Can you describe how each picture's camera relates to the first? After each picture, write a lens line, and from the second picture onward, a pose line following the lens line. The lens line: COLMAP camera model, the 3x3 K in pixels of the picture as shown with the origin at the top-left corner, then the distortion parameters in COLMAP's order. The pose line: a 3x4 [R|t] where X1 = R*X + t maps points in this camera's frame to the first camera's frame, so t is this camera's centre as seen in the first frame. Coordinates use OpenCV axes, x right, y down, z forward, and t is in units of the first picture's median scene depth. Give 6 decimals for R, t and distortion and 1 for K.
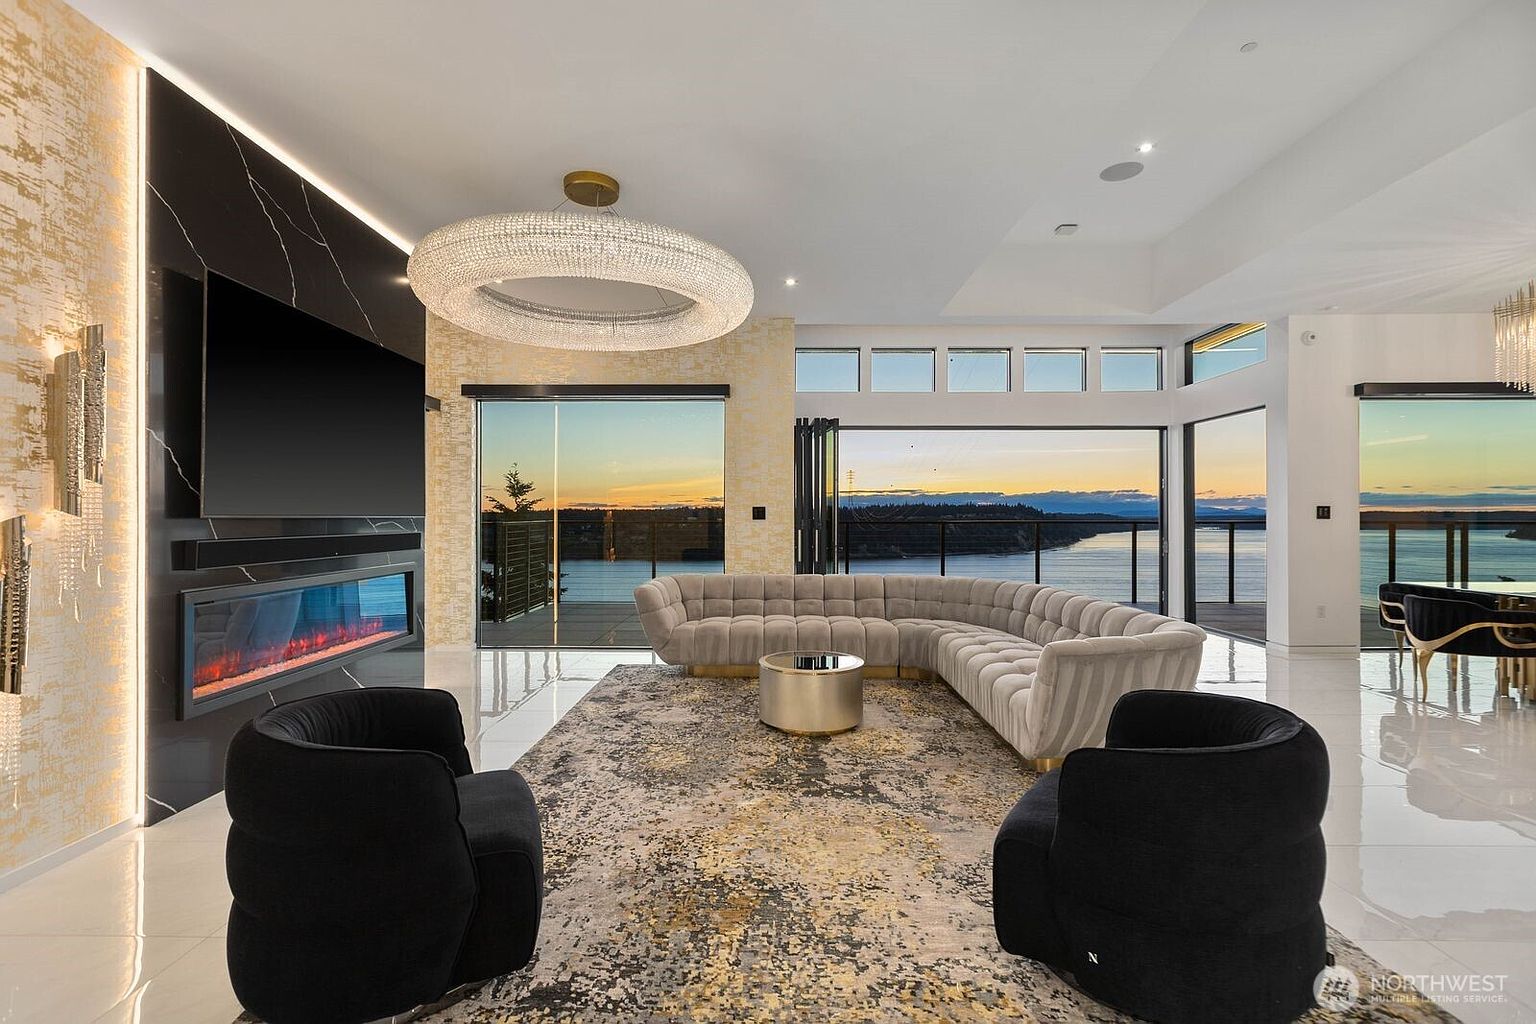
lens RADIAL K [[701.8, 0, 770.4], [0, 701.8, 513.4], [0, 0, 1]] dist [0.007488, -0.000236]
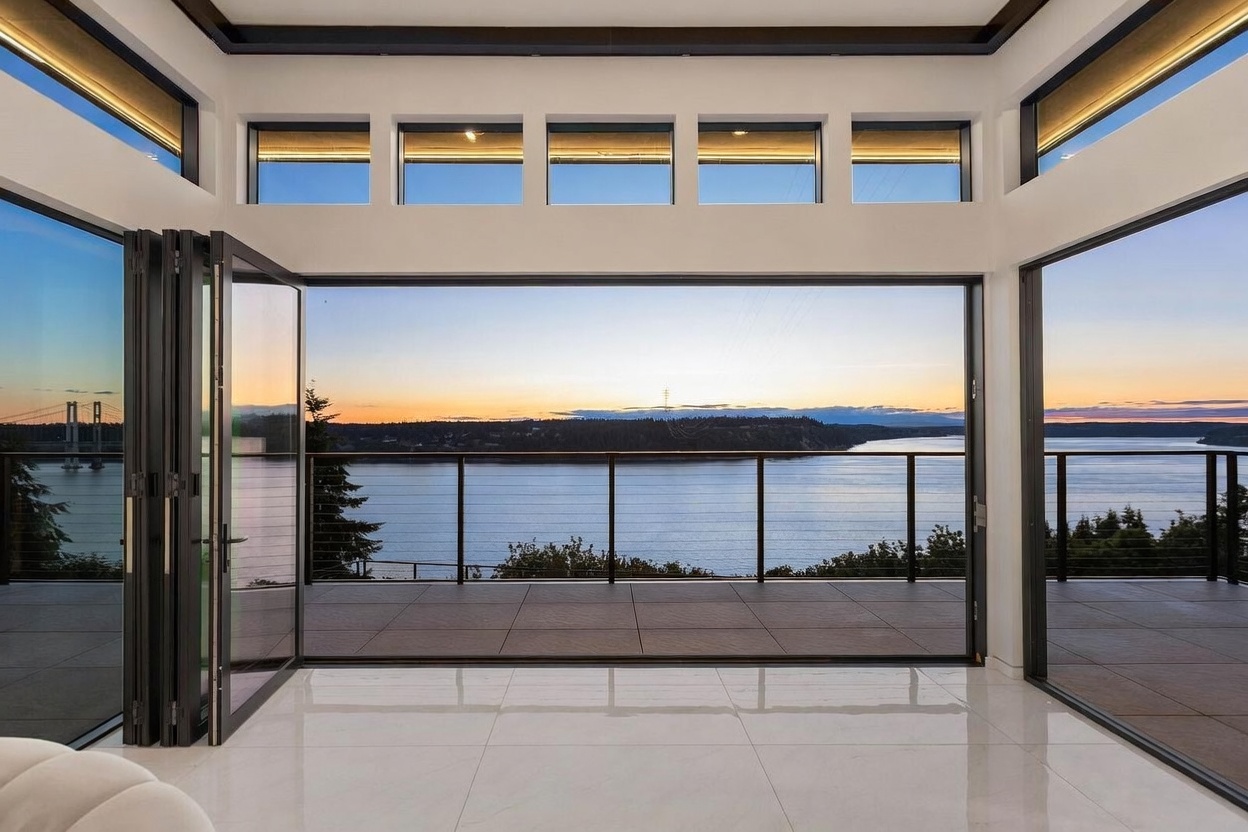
lens RADIAL K [[579.7, 0, 611.5], [0, 579.7, 421.8], [0, 0, 1]] dist [0.001123, 0.000254]
pose [[0.999753, -0.001606, 0.022163, 0.320819], [0.001711, 0.999987, -0.004721, -0.019531], [-0.022155, 0.004758, 0.999743, 0.656492]]
